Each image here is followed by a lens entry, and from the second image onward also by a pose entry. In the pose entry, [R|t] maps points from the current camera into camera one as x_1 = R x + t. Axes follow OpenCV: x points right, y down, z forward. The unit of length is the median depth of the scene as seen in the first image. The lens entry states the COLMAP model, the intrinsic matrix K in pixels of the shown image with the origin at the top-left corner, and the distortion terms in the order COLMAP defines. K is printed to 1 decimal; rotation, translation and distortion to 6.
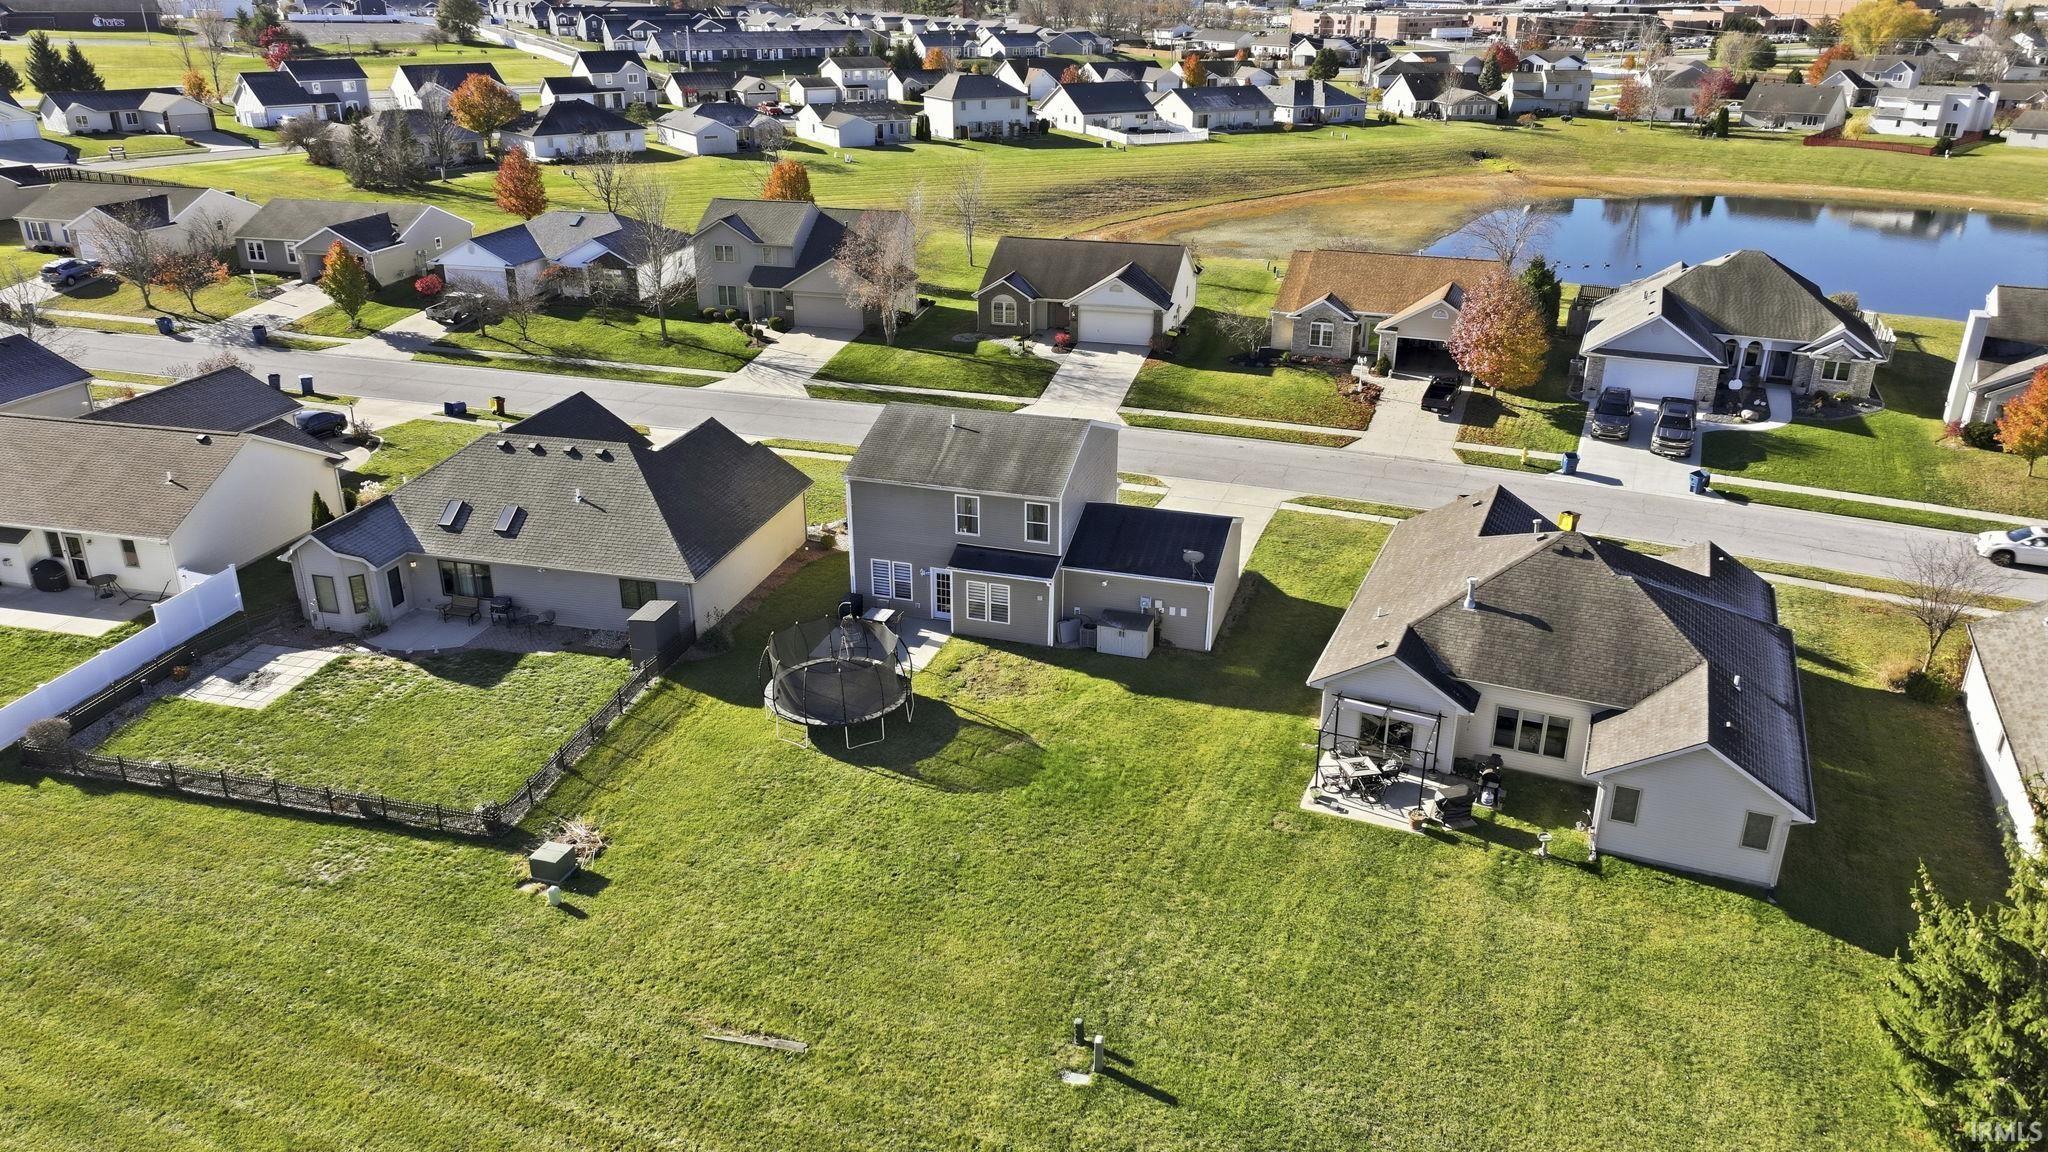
lens RADIAL K [[1410.2, 0, 1024.0], [0, 1410.2, 576.0], [0, 0, 1]] dist [0.008227, 0.003293]
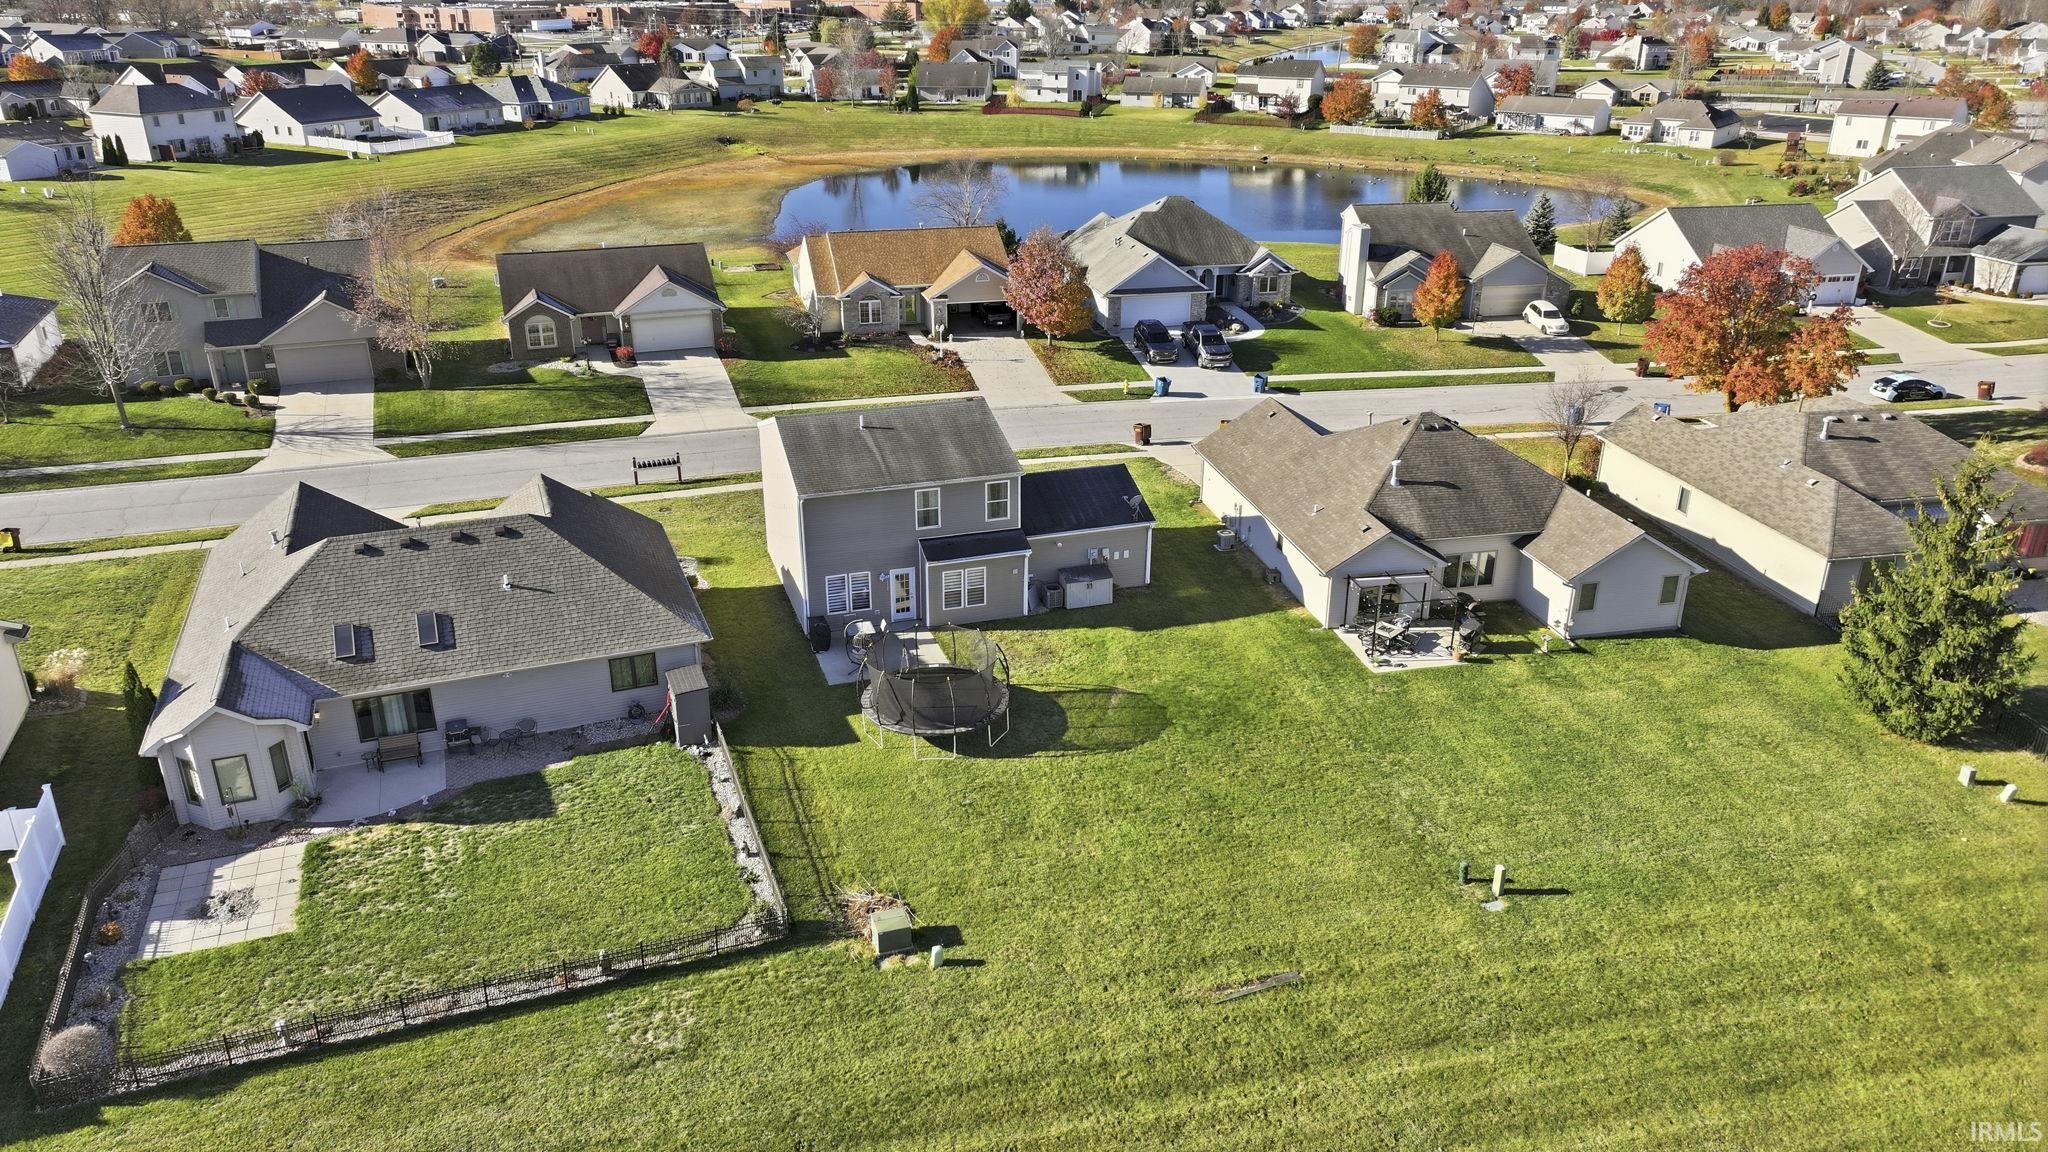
lens RADIAL K [[1410.2, 0, 1024.0], [0, 1410.2, 576.0], [0, 0, 1]] dist [0.008227, 0.003293]
pose [[0.820971, -0.228921, 0.523069, -0.299334], [0.226143, 0.971557, 0.070265, -0.029807], [-0.524276, 0.060603, 0.849389, 0.066832]]
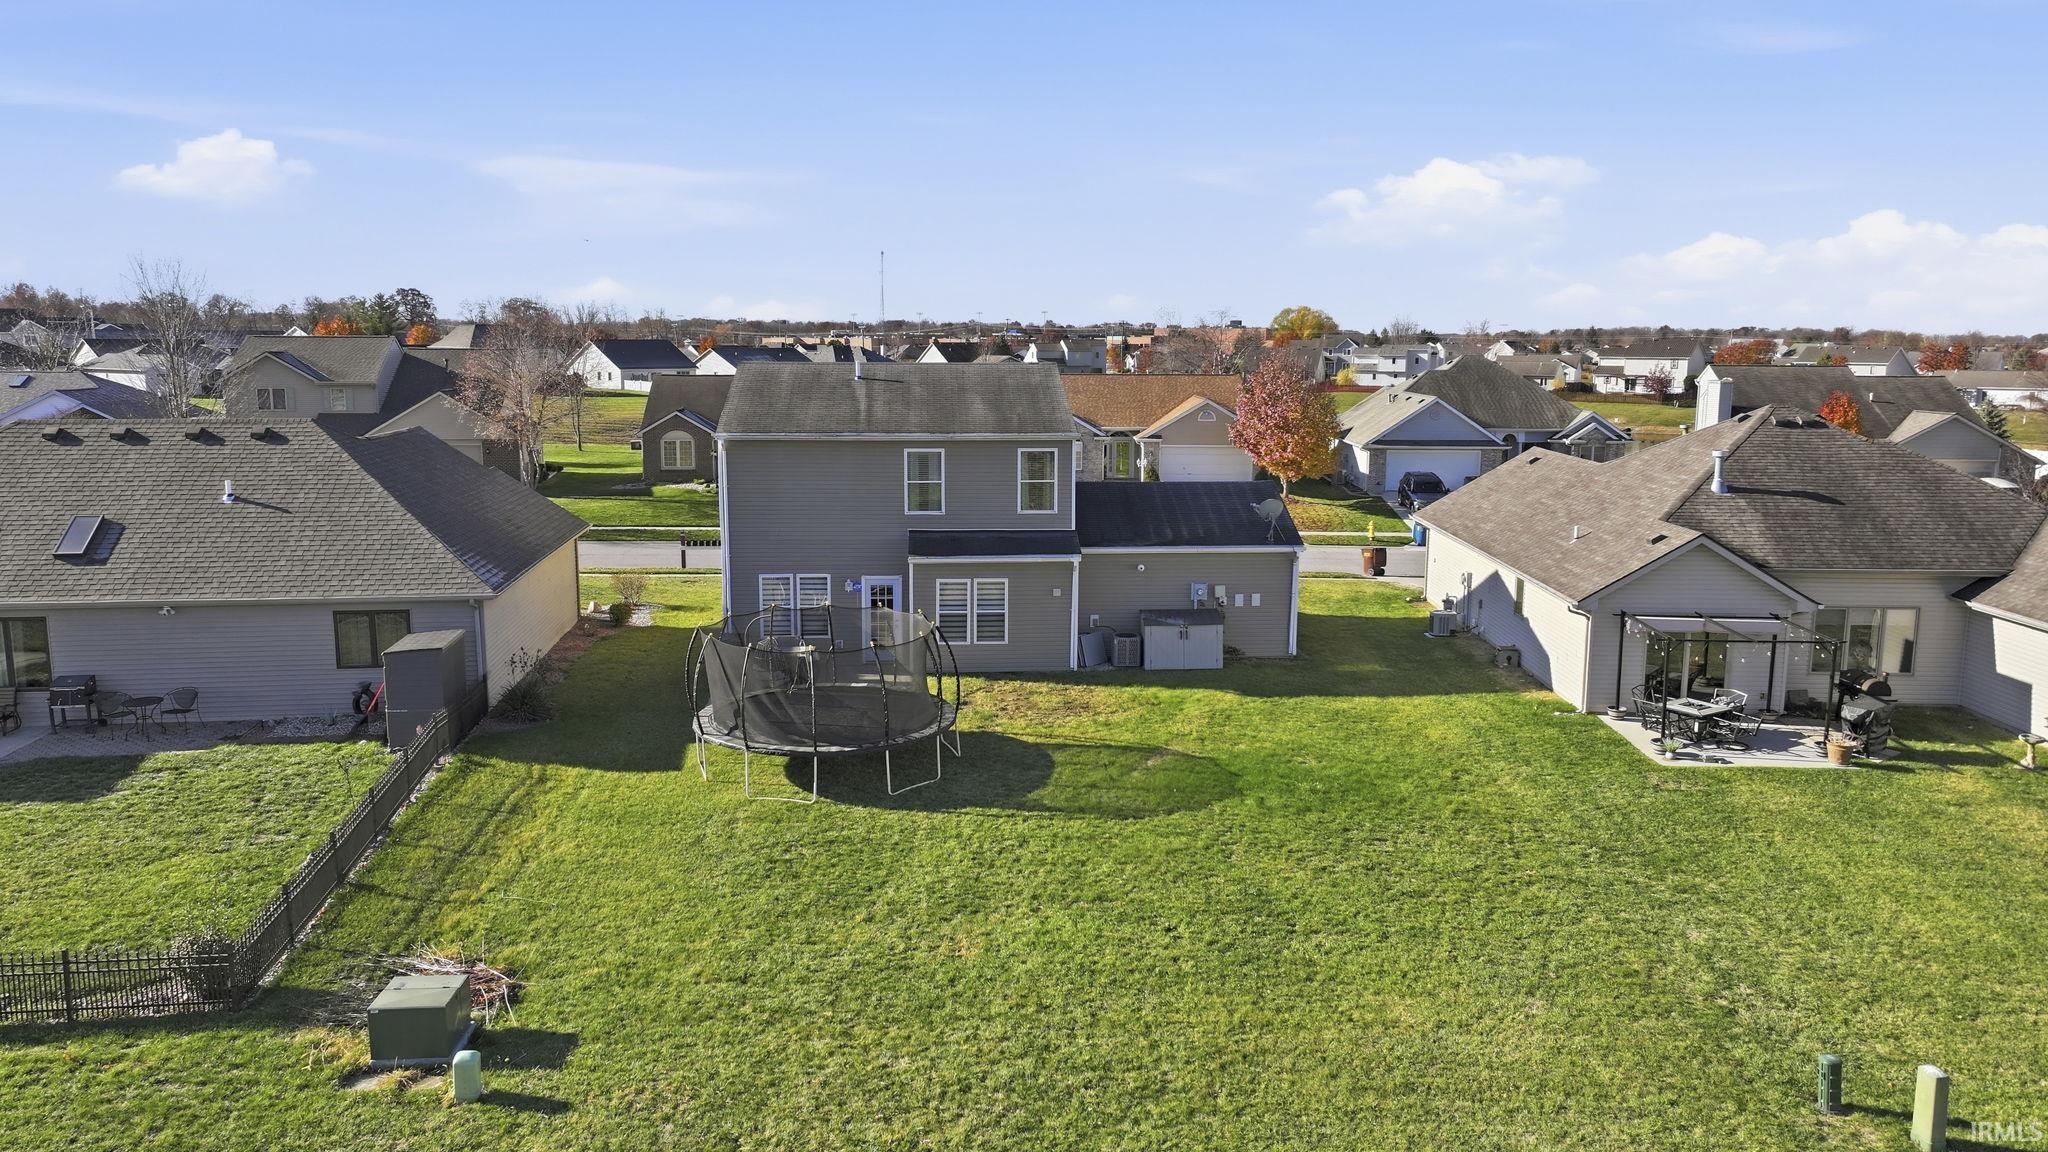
lens RADIAL K [[1464.8, 0, 1029.6], [0, 1464.8, 572.0], [0, 0, 1]] dist [0.004432, 0.005830]
pose [[0.934083, -0.058653, 0.352206, -0.134266], [0.139039, 0.968305, -0.207491, 0.081930], [-0.328873, 0.242784, 0.912633, 0.222207]]
